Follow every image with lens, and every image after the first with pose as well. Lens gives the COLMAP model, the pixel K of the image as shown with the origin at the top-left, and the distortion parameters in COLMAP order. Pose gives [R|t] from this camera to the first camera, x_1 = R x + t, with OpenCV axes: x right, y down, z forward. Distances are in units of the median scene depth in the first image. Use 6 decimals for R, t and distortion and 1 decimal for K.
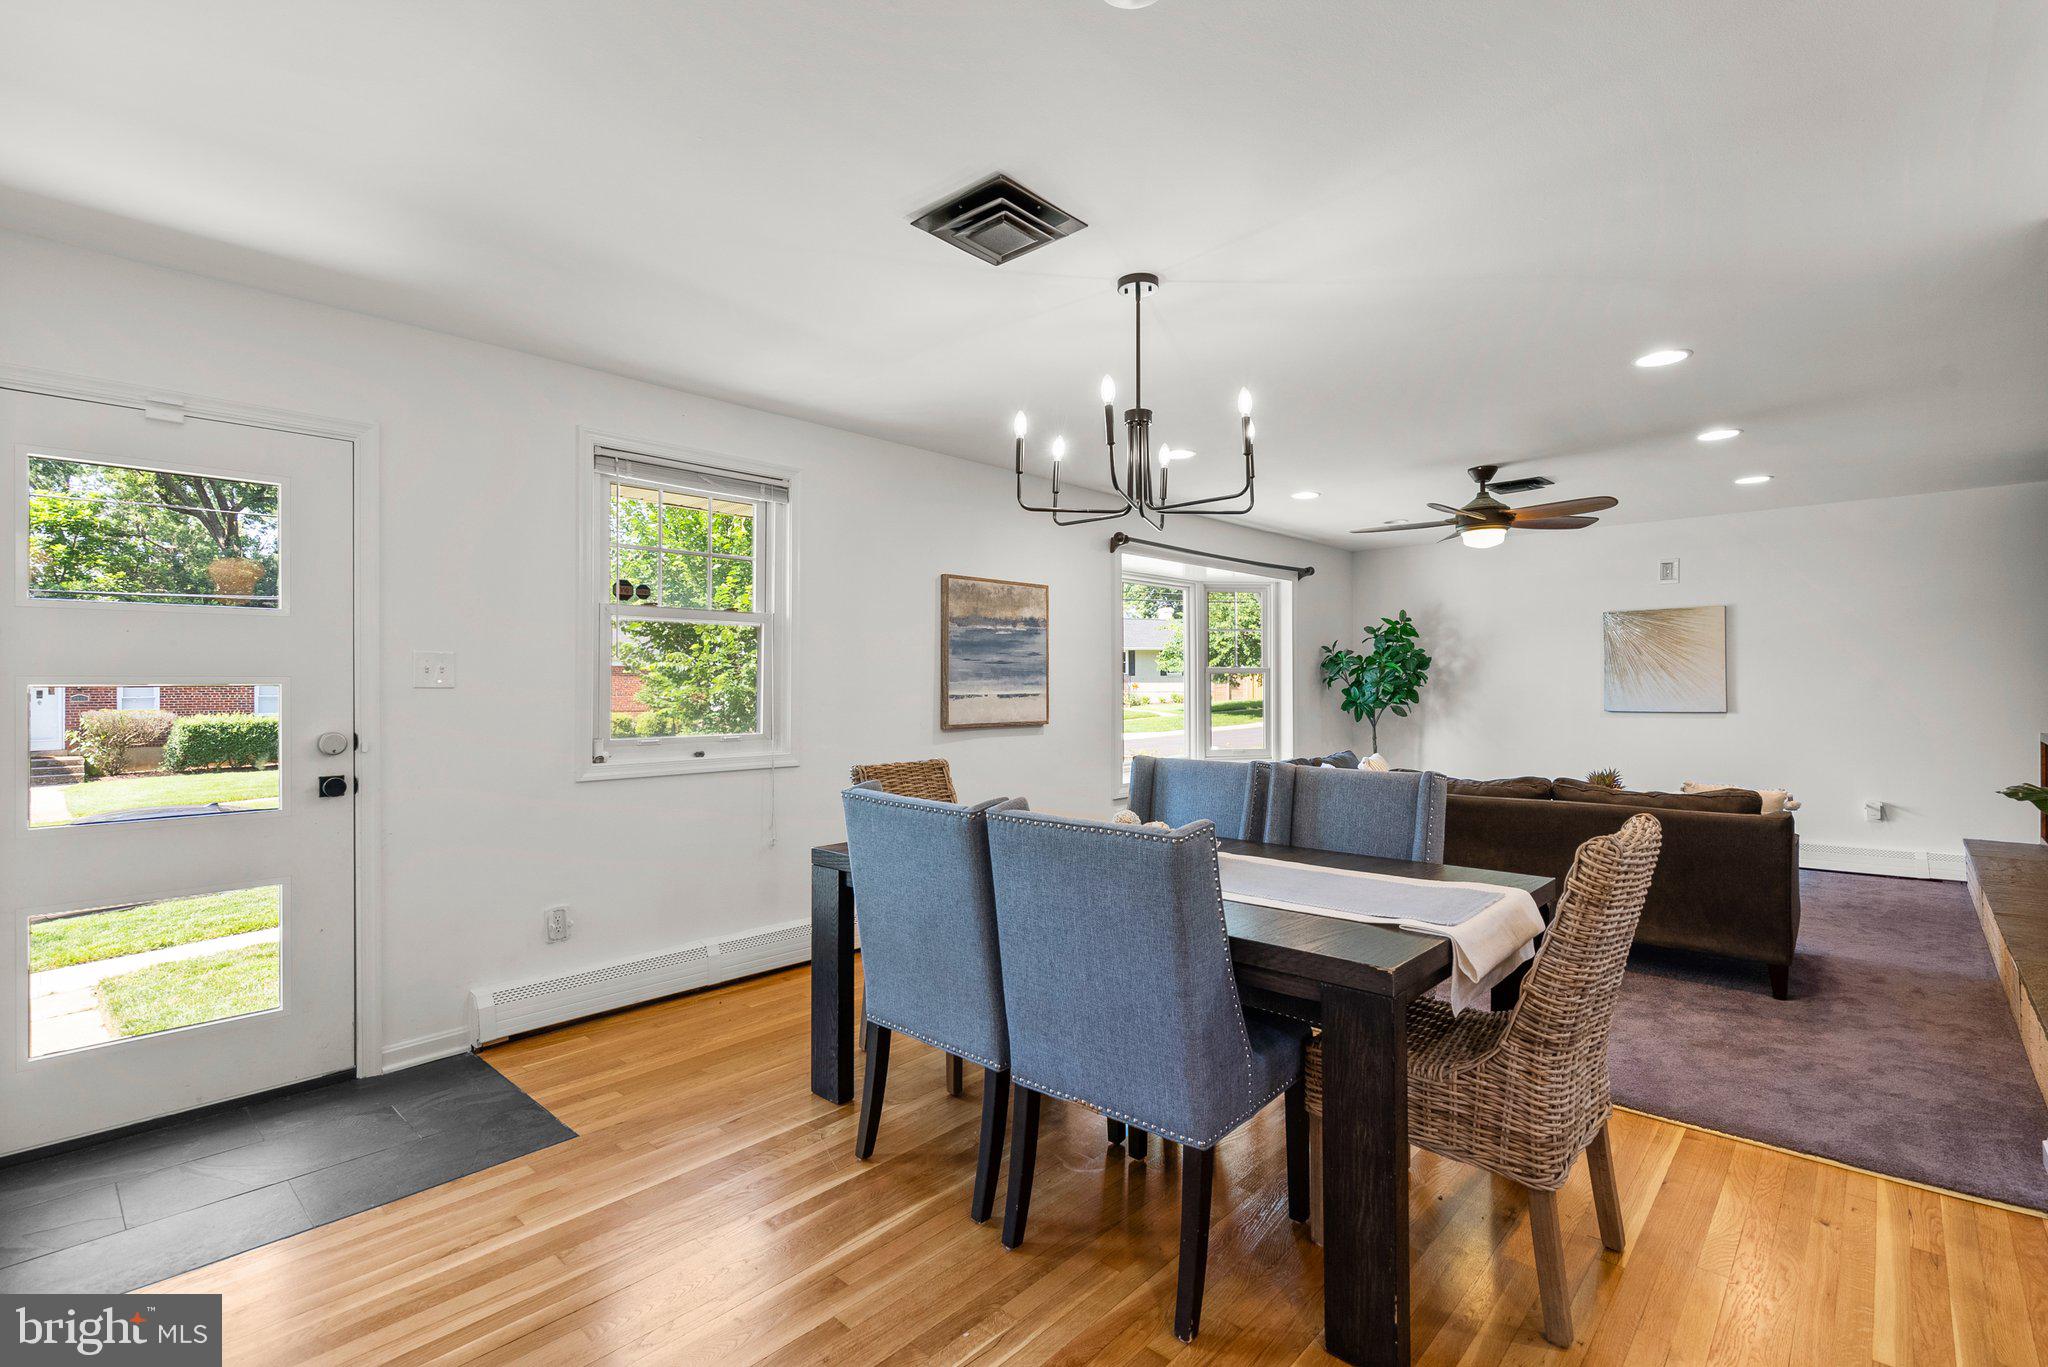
lens RADIAL K [[941.1, 0, 1018.7], [0, 941.1, 690.6], [0, 0, 1]] dist [-0.008711, 0.004870]
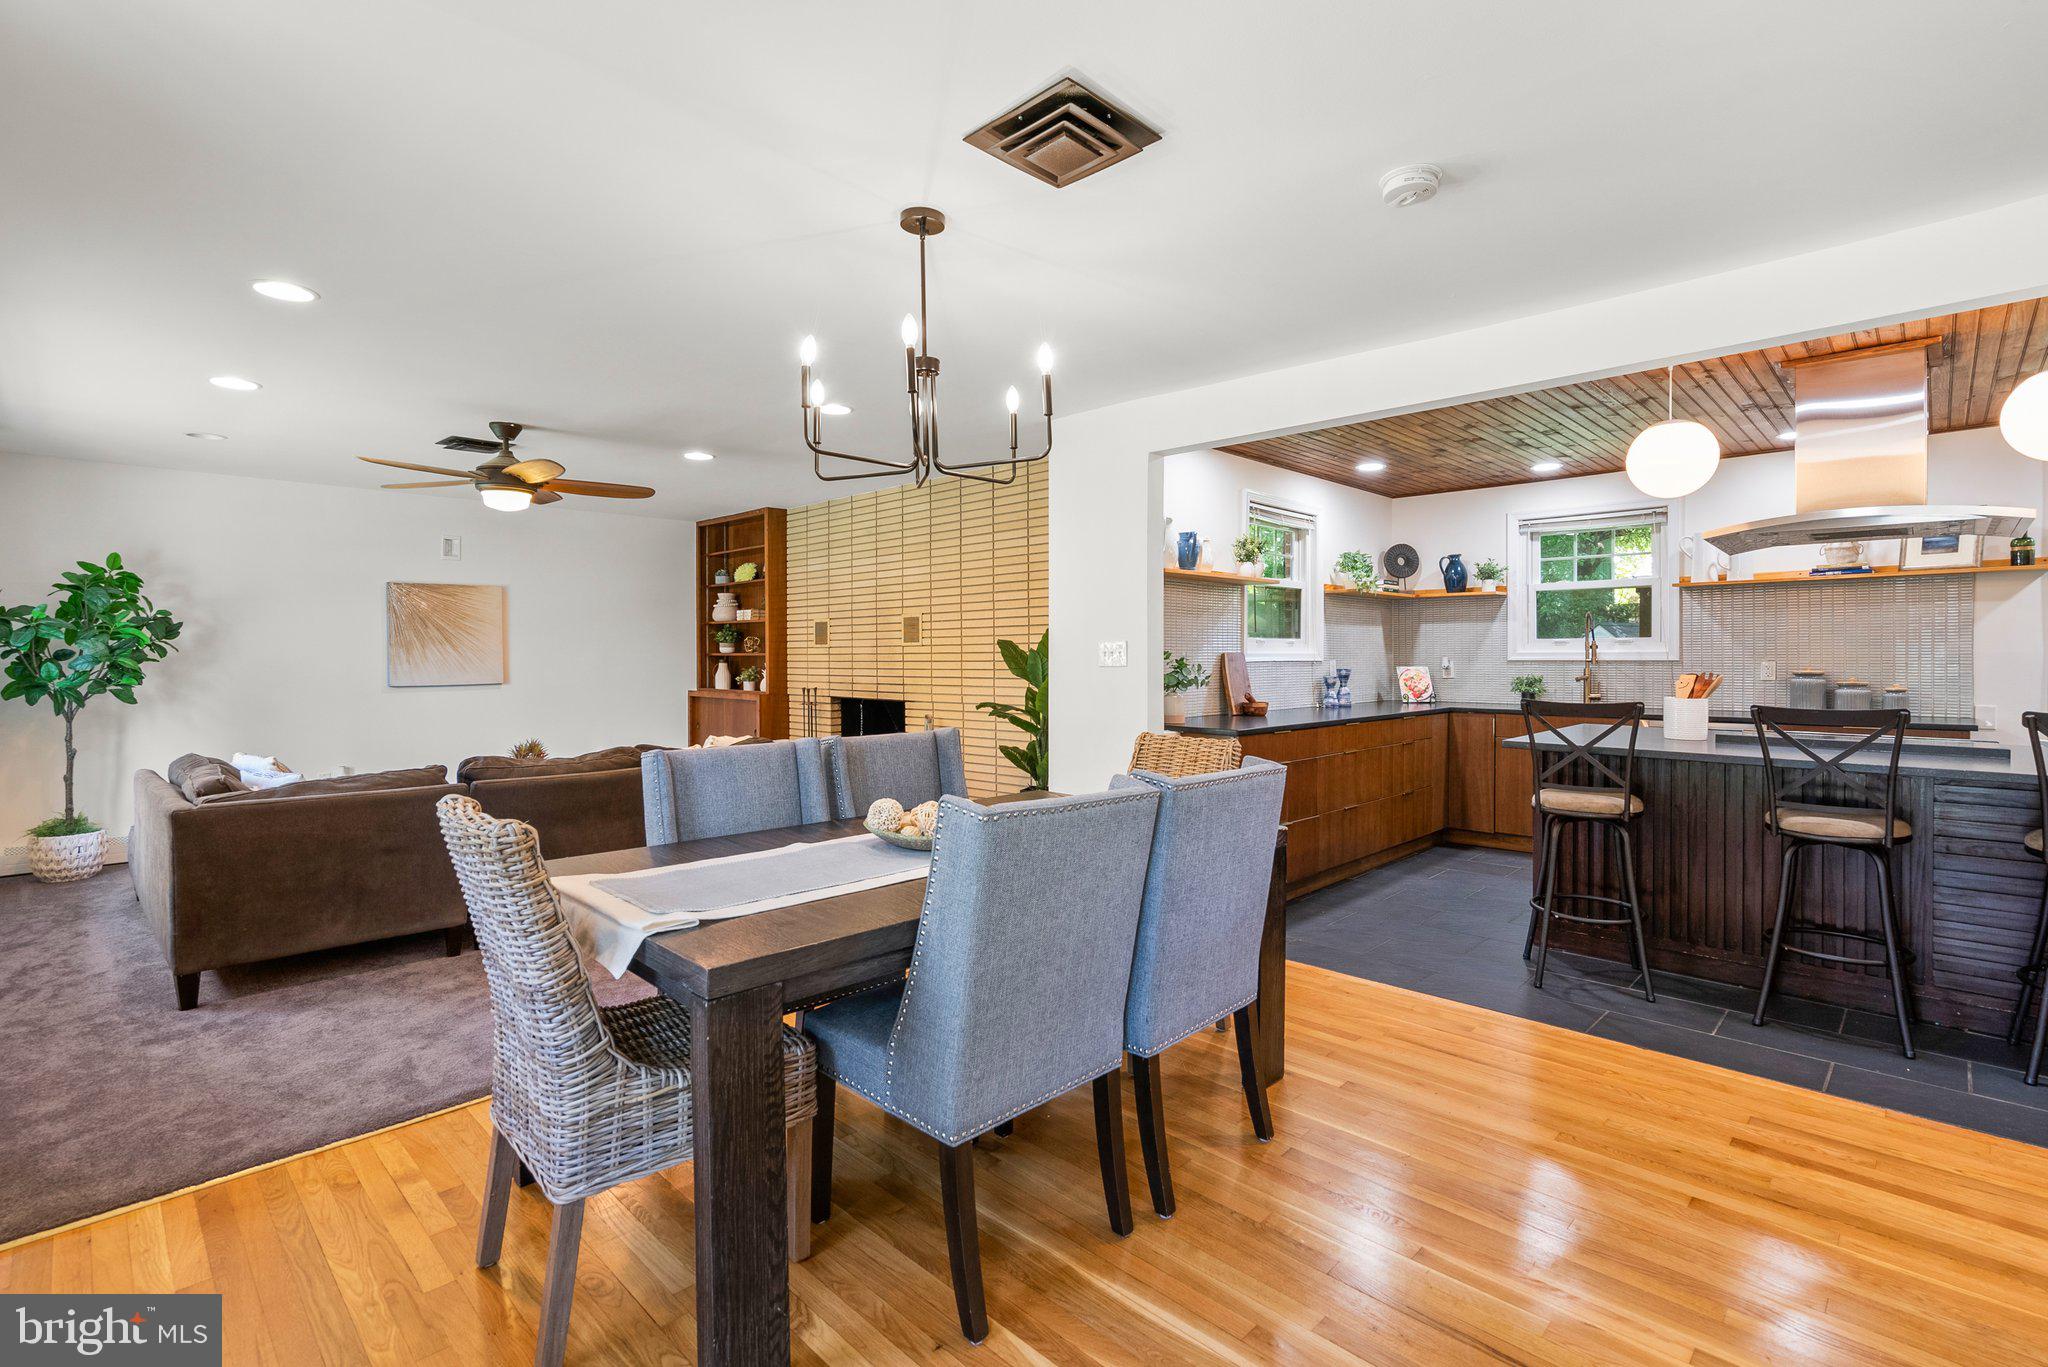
lens RADIAL K [[941.1, 0, 1031.5], [0, 941.1, 664.9], [0, 0, 1]] dist [-0.008711, 0.004870]
pose [[0.023445, -0.007637, 0.999696, -0.378644], [0.008556, 0.999936, 0.007439, -0.001942], [-0.999689, 0.008379, 0.023509, 0.416572]]
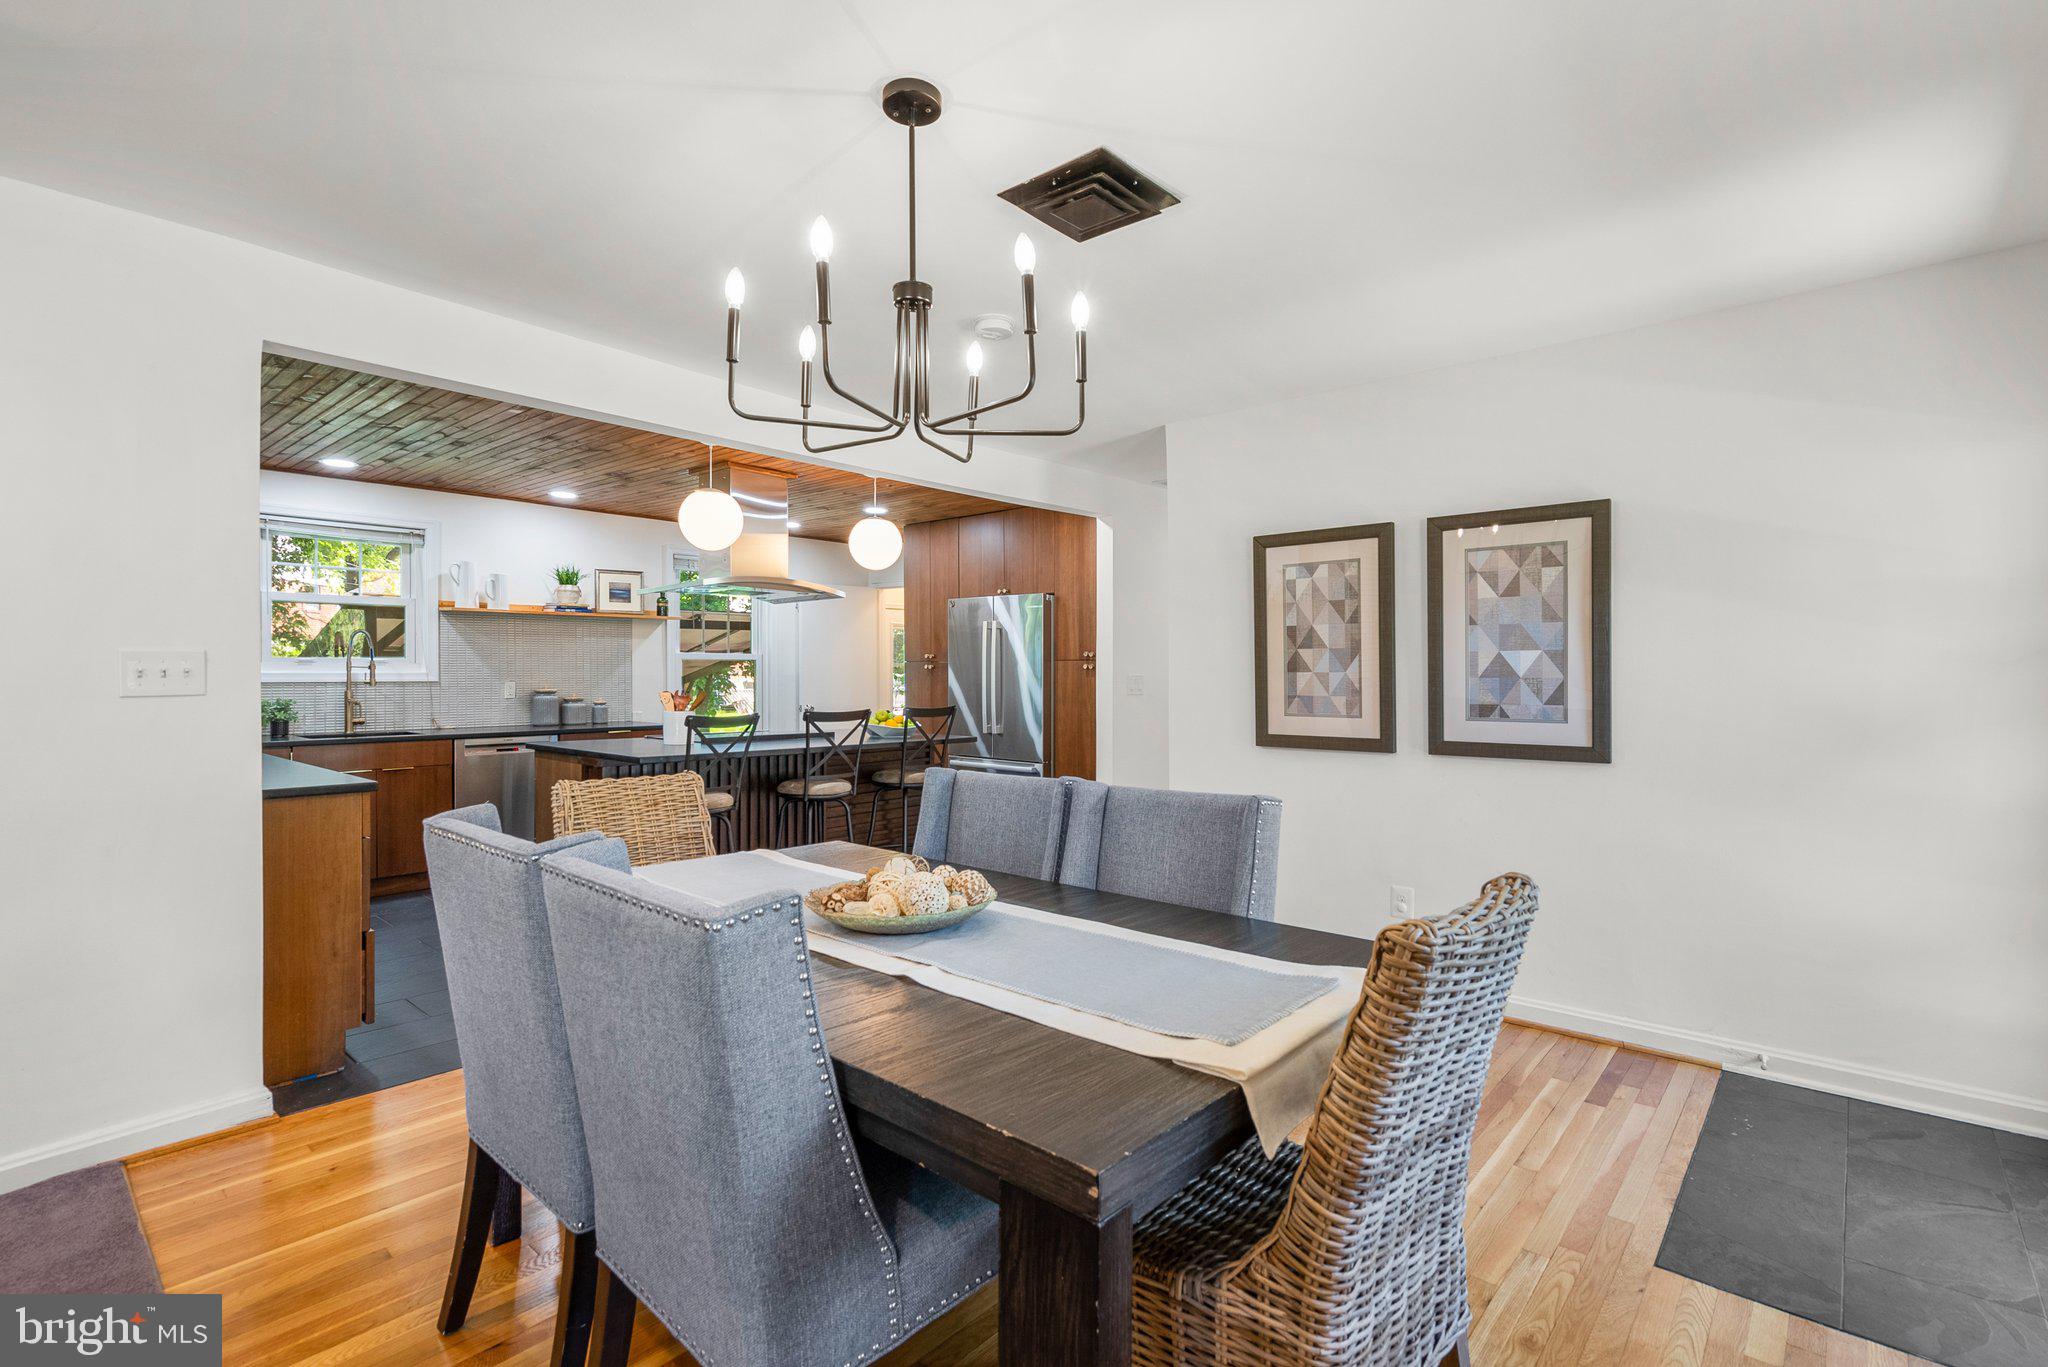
lens RADIAL K [[941.1, 0, 1029.8], [0, 941.1, 681.3], [0, 0, 1]] dist [-0.008711, 0.004870]
pose [[-0.999522, 0.001549, -0.030878, 0.024637], [0.001146, 0.999914, 0.013067, -0.006015], [0.030896, 0.013025, -0.999438, 0.813985]]
